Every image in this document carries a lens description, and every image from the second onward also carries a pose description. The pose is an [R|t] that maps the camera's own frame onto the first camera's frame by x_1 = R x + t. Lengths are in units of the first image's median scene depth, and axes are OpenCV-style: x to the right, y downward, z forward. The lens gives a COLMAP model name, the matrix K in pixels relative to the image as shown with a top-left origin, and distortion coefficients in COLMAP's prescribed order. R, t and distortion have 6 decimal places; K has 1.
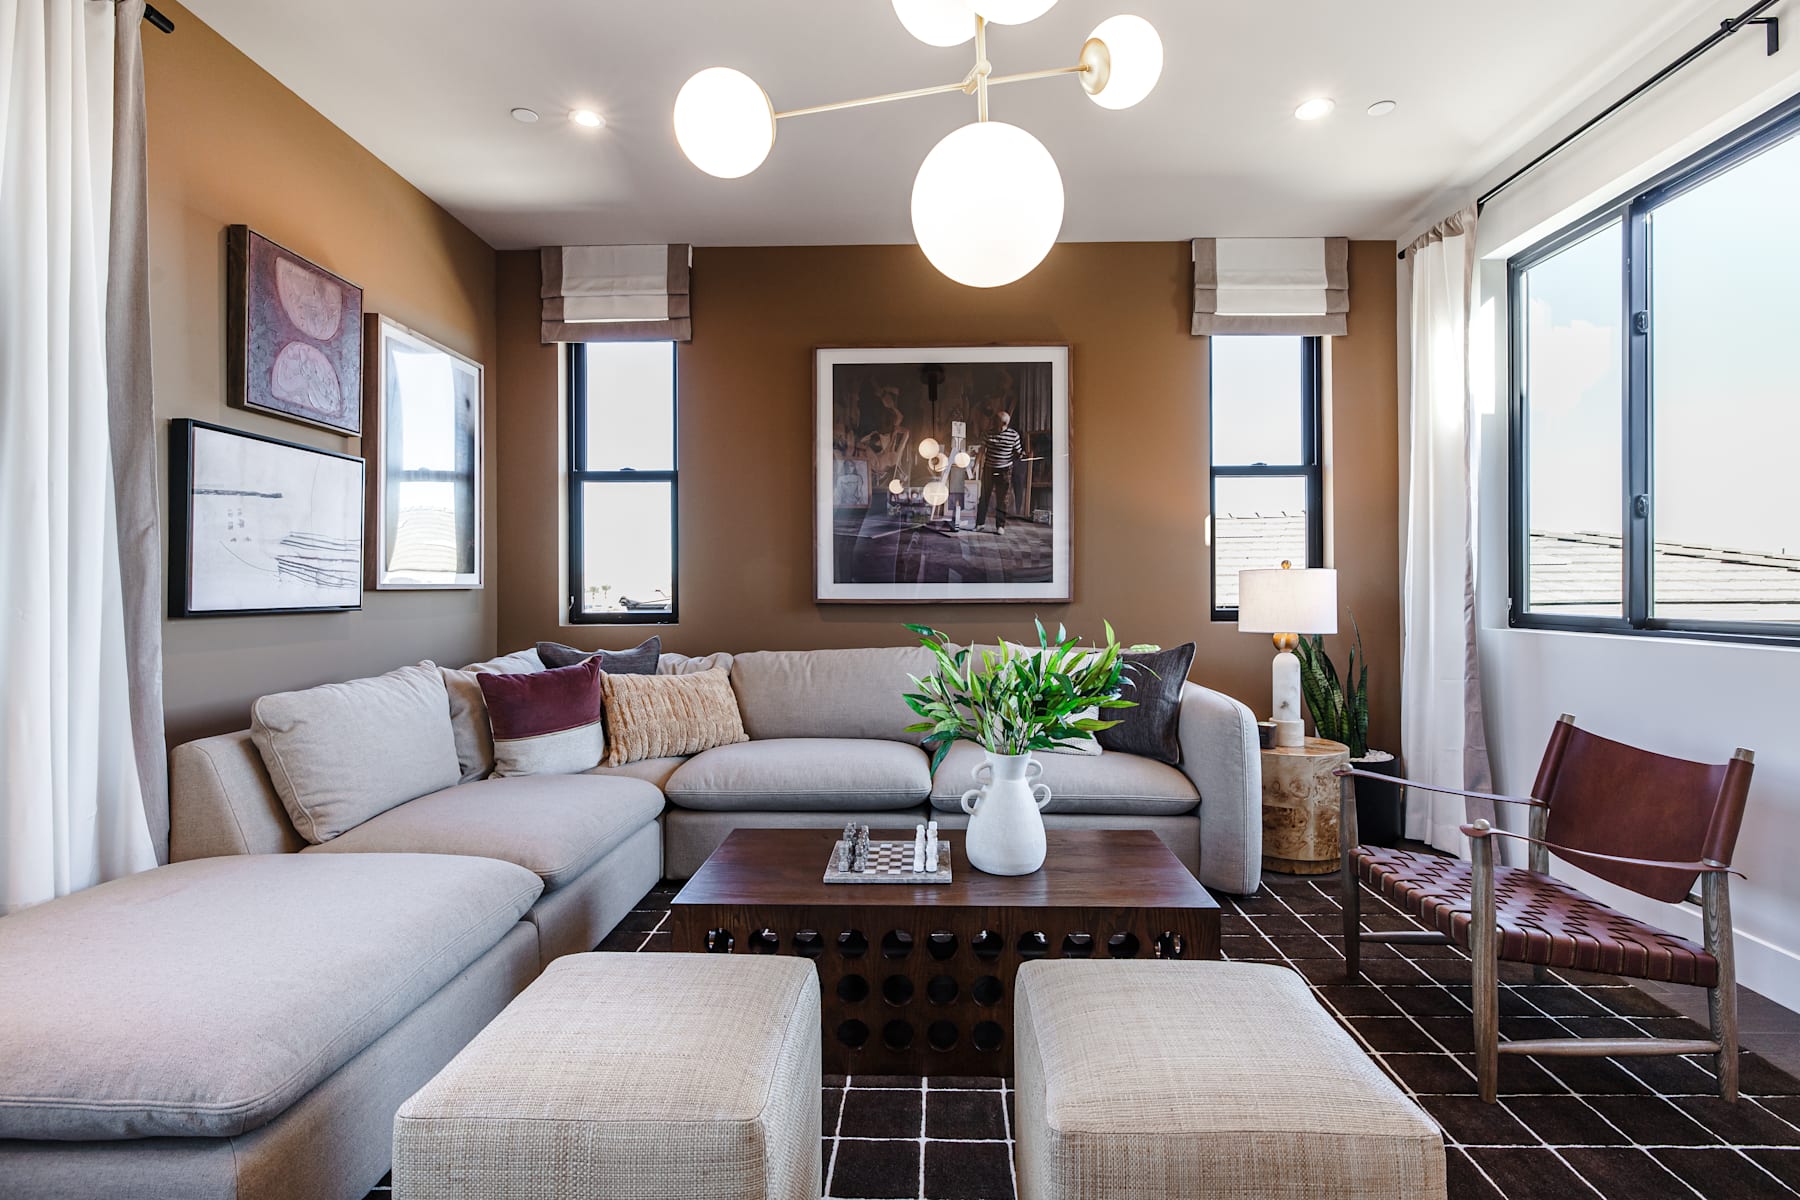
lens RADIAL K [[843.2, 0, 905.5], [0, 843.2, 585.1], [0, 0, 1]] dist [-0.003204, 0.000902]
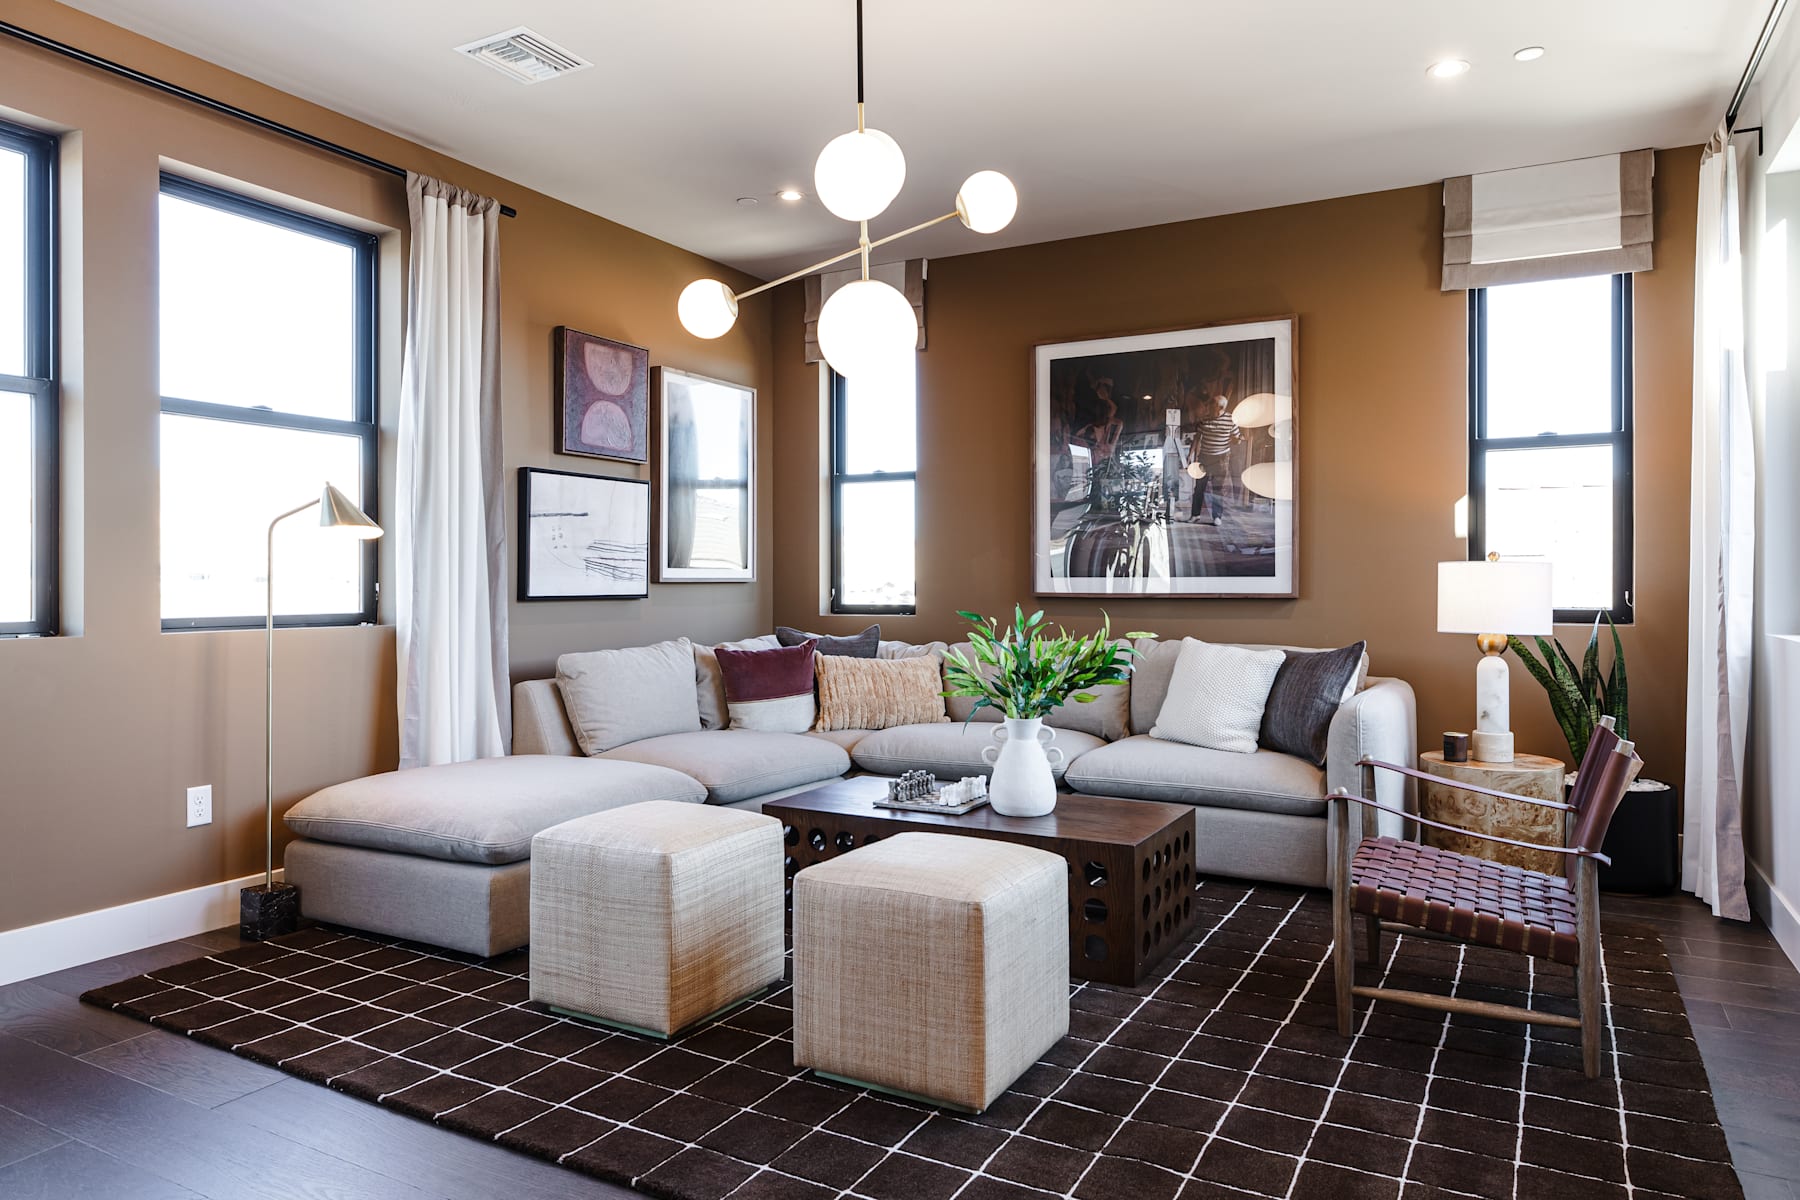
lens RADIAL K [[1054.6, 0, 902.8], [0, 1054.6, 576.6], [0, 0, 1]] dist [0.001429, 0.000879]
pose [[0.899977, 0.000180, -0.435938, 0.403193], [-0.000607, 0.999999, -0.000839, -0.002047], [0.435937, 0.001020, 0.899977, -0.281085]]
